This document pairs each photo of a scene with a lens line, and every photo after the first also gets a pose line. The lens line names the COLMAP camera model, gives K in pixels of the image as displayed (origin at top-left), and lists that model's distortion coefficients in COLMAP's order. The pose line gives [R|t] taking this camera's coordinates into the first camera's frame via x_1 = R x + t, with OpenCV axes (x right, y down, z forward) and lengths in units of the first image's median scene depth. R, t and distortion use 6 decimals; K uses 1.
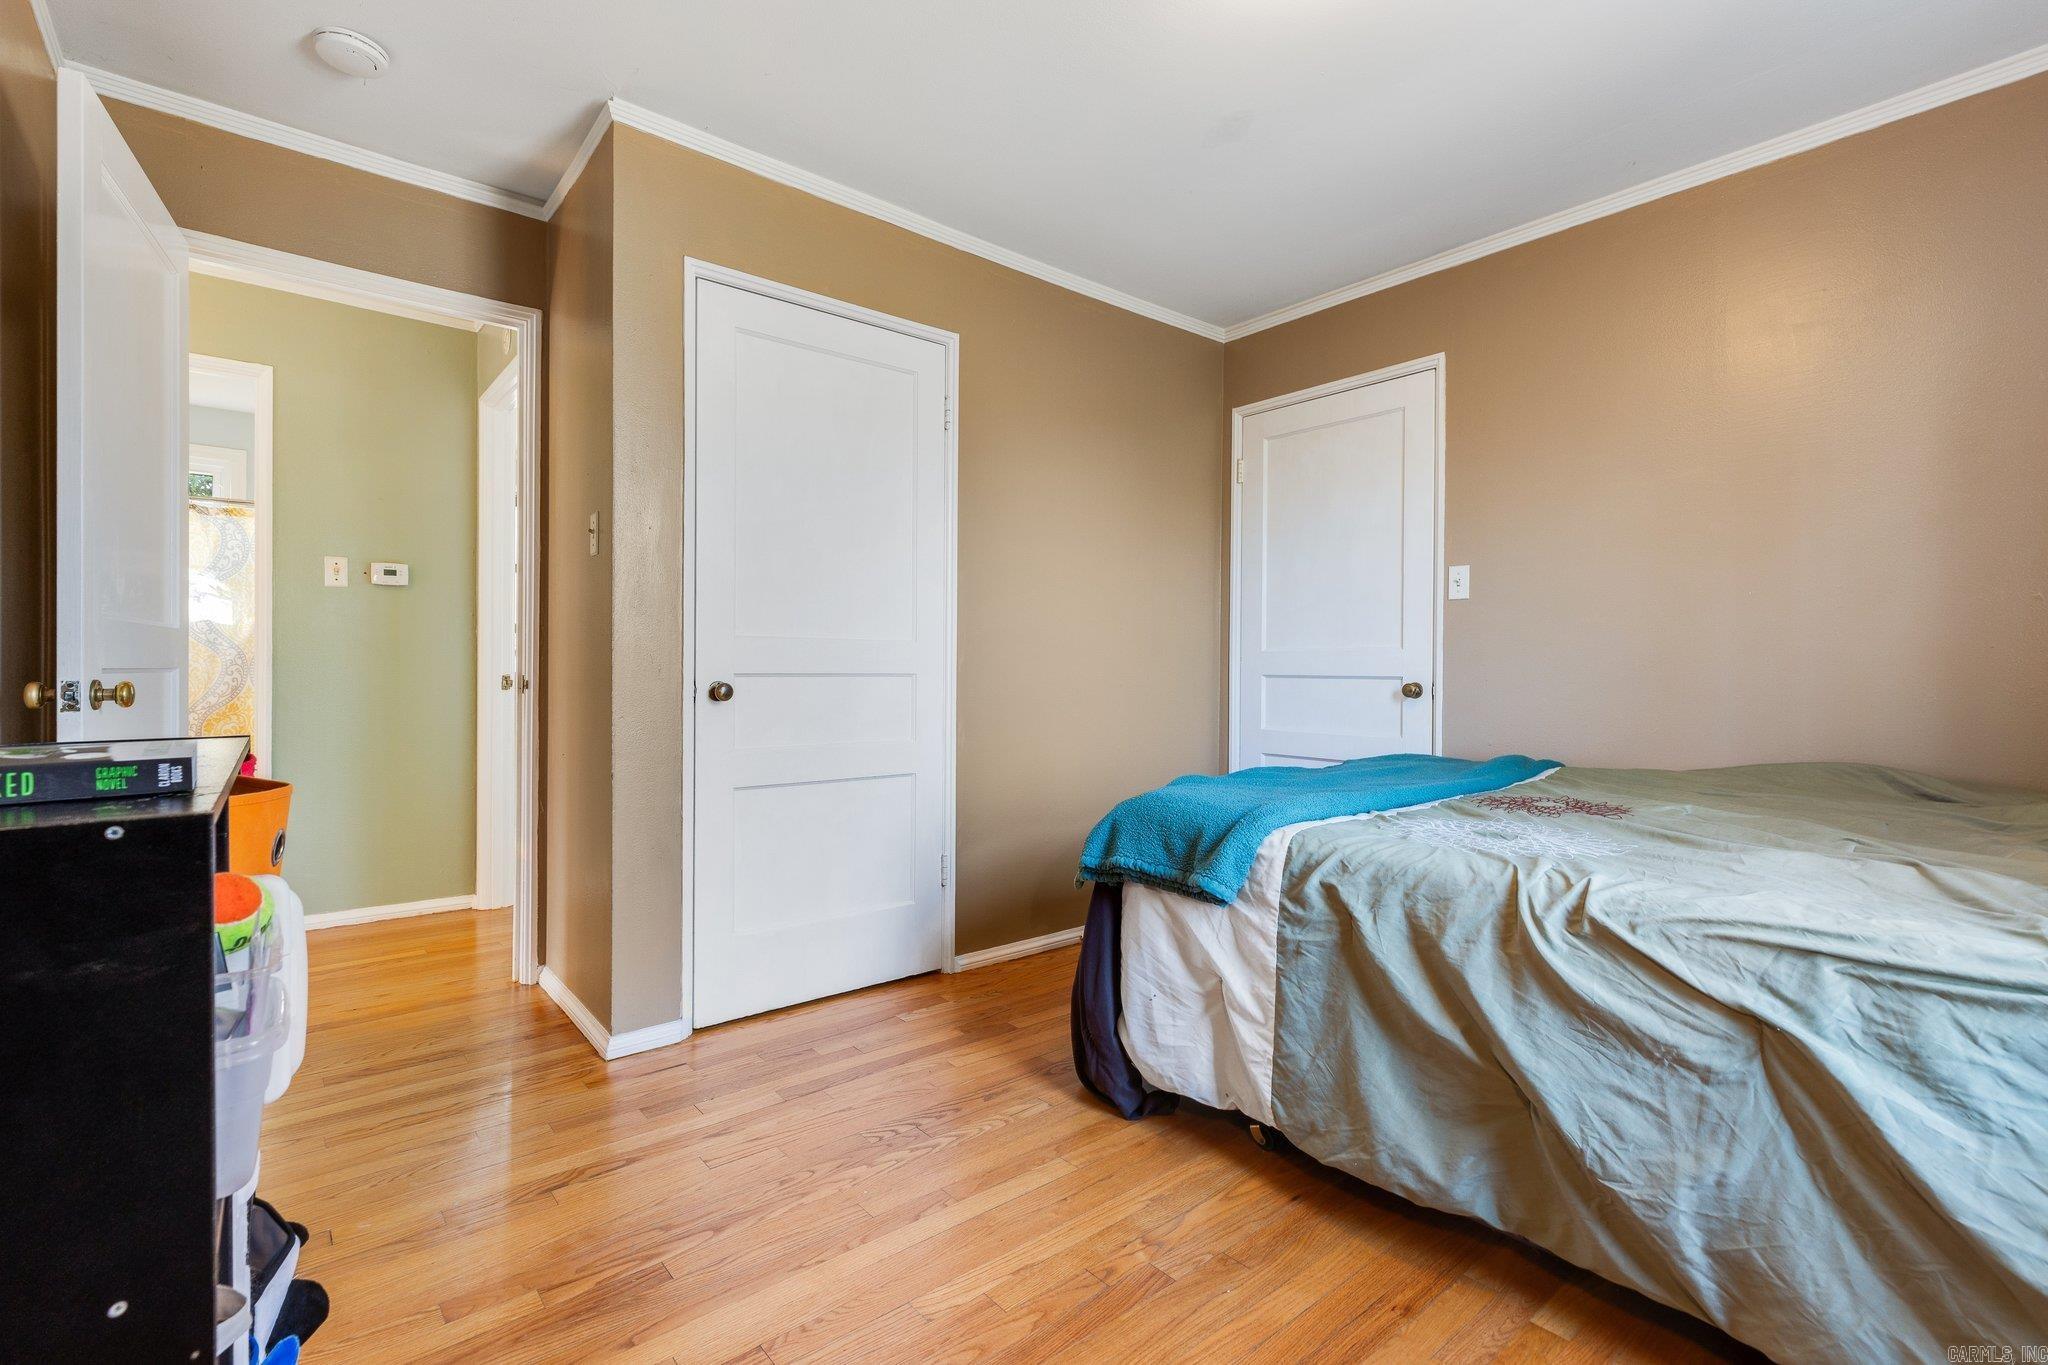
lens RADIAL K [[935.2, 0, 1033.2], [0, 935.2, 672.0], [0, 0, 1]] dist [0.001220, -0.000967]
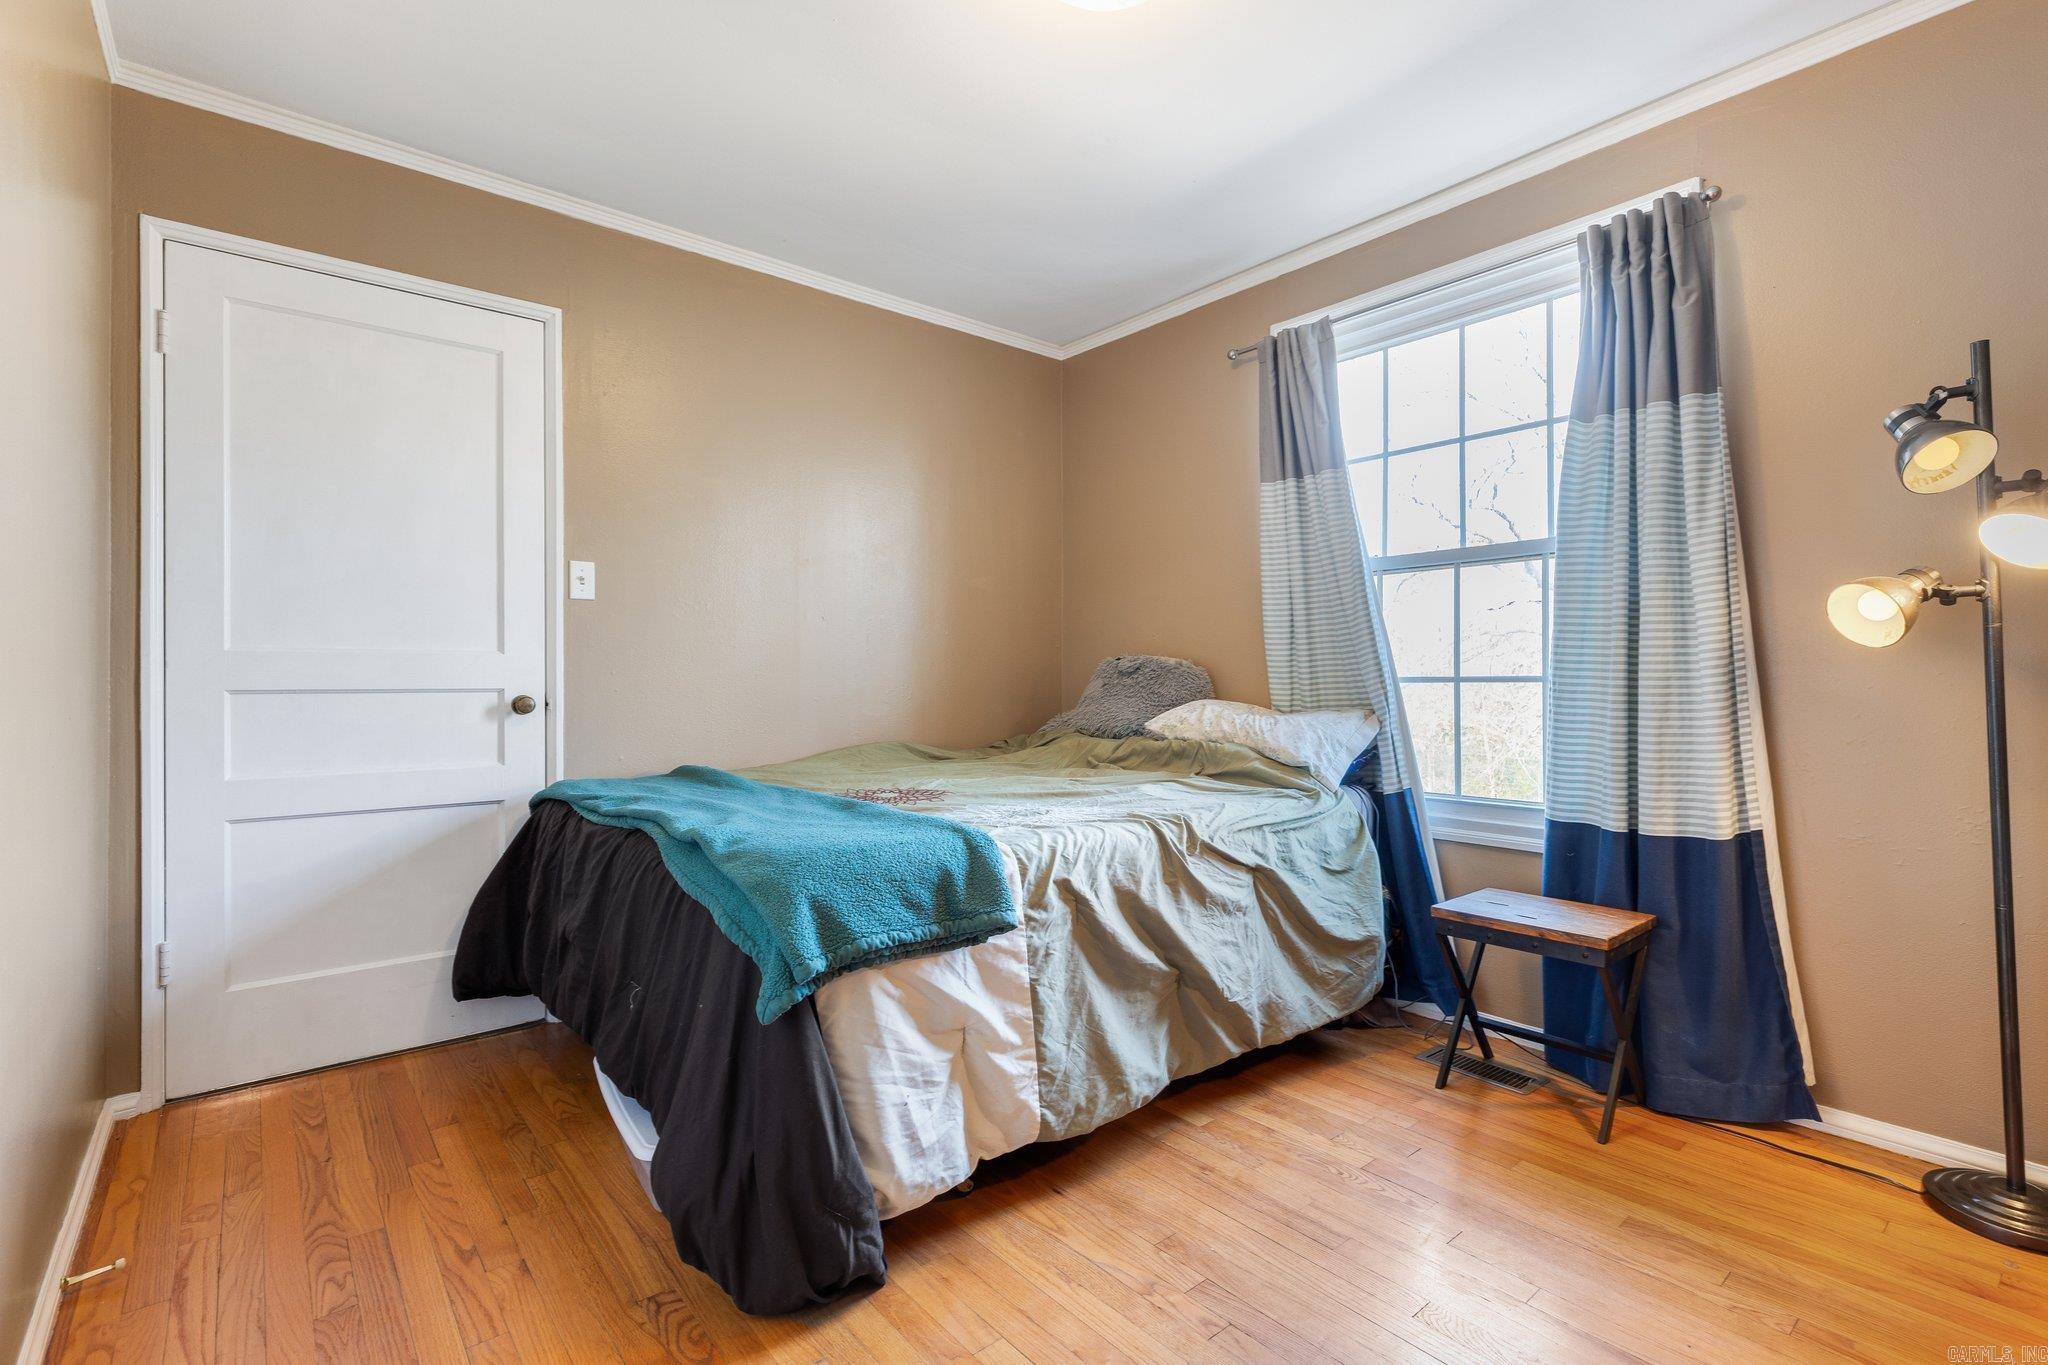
lens RADIAL K [[935.2, 0, 1033.2], [0, 935.2, 672.0], [0, 0, 1]] dist [0.001220, -0.000967]
pose [[0.003482, -0.000471, 0.999994, -0.742526], [0.006846, 0.999976, 0.000447, -0.011886], [-0.999971, 0.006844, 0.003485, 1.006704]]
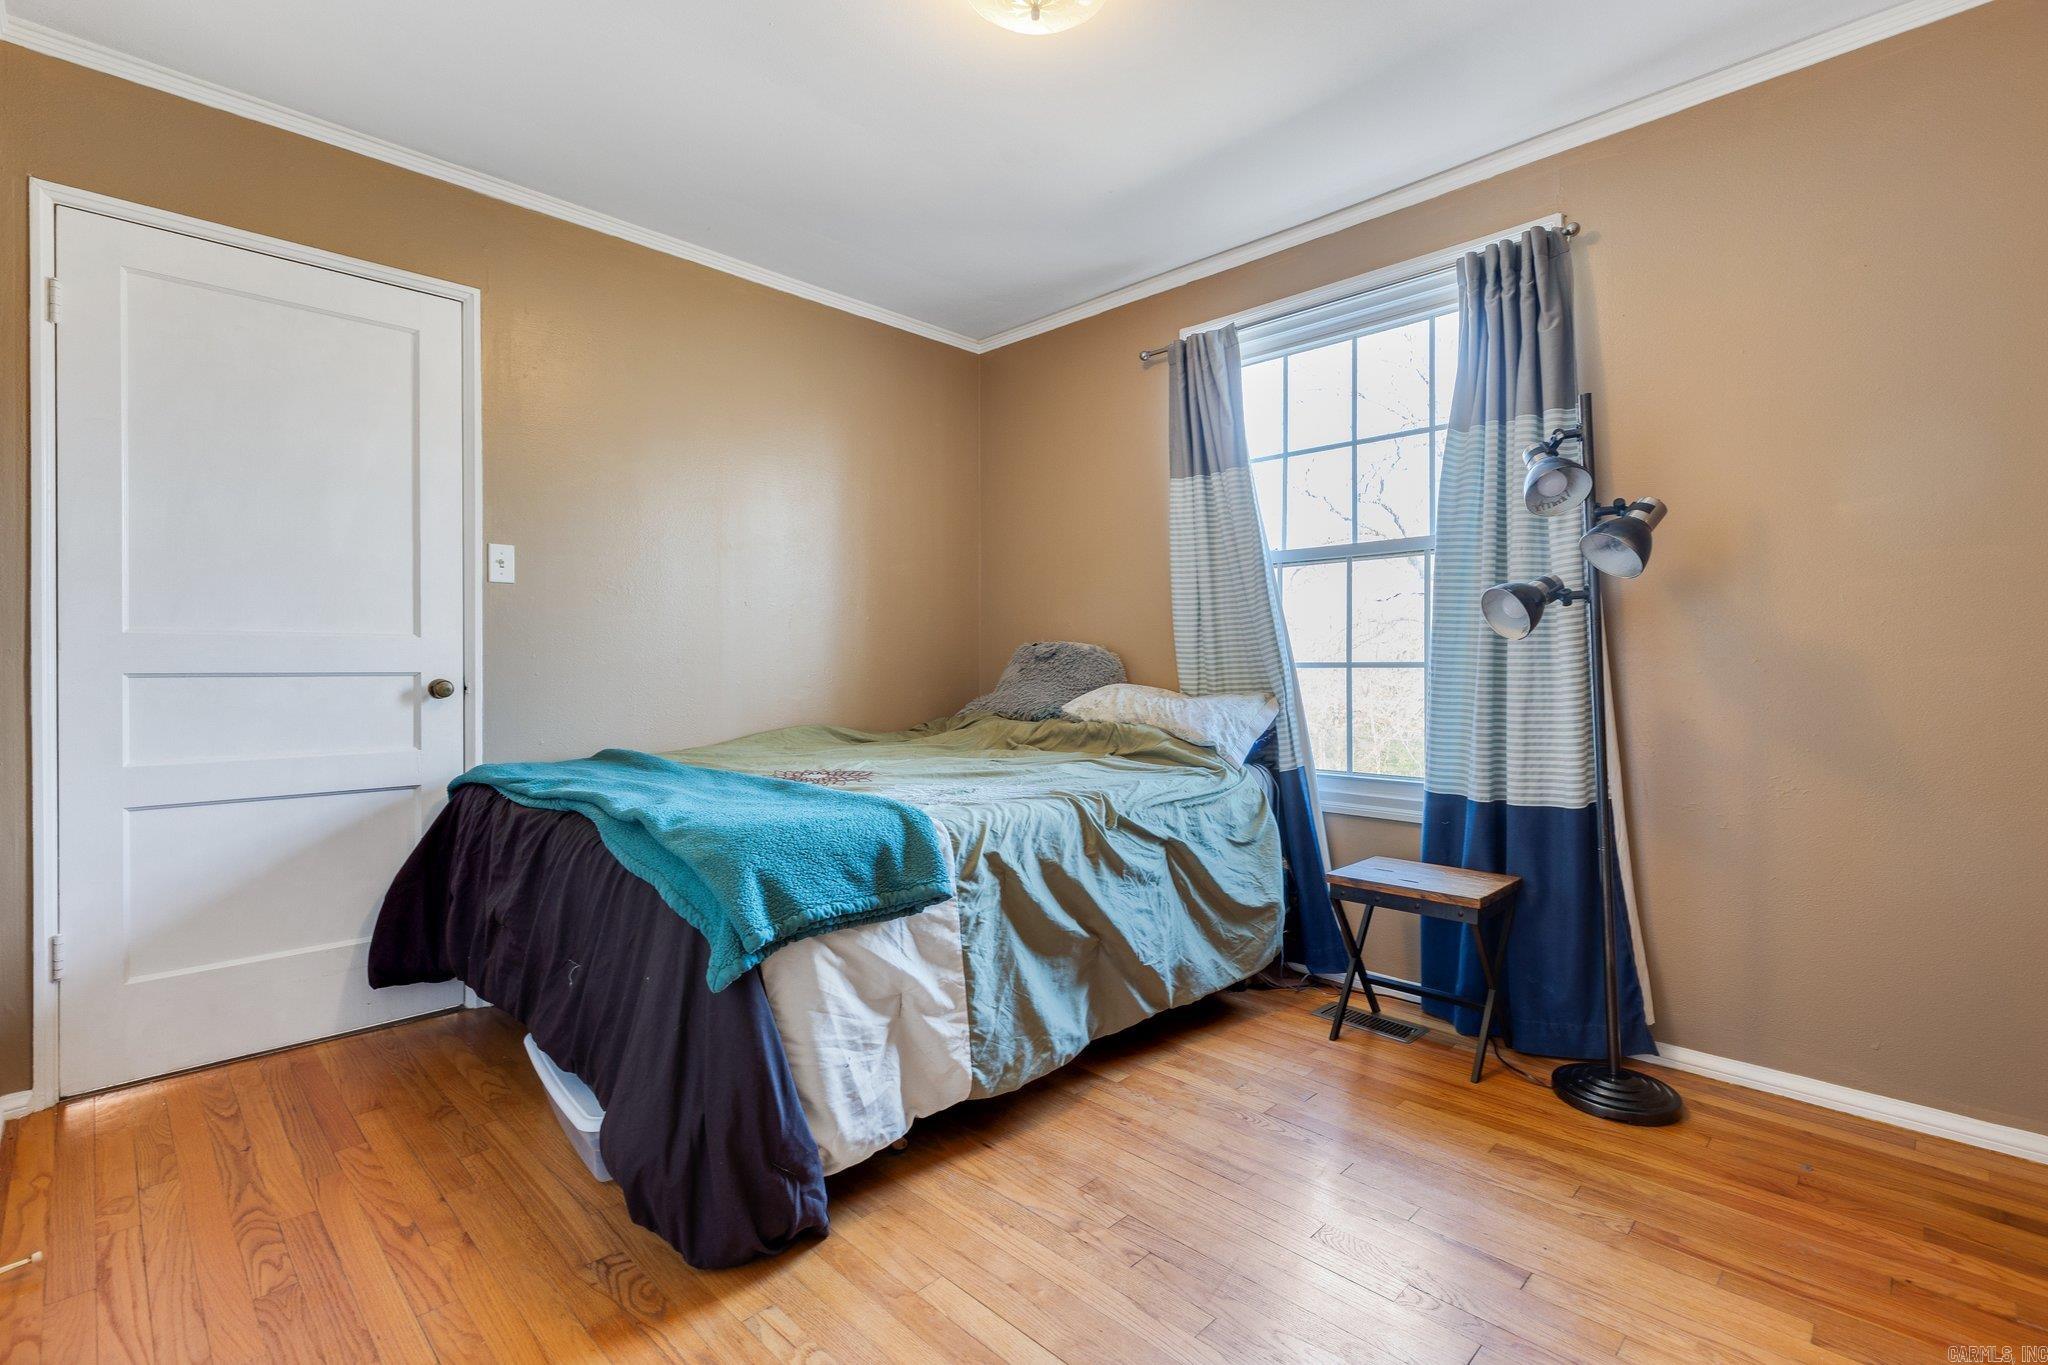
lens RADIAL K [[930.3, 0, 1025.0], [0, 930.3, 660.6], [0, 0, 1]] dist [-0.000868, -0.000695]
pose [[-0.089729, -0.004257, 0.995957, -0.798347], [0.004001, 0.999981, 0.004634, -0.012011], [-0.995958, 0.004401, -0.089710, 1.038028]]
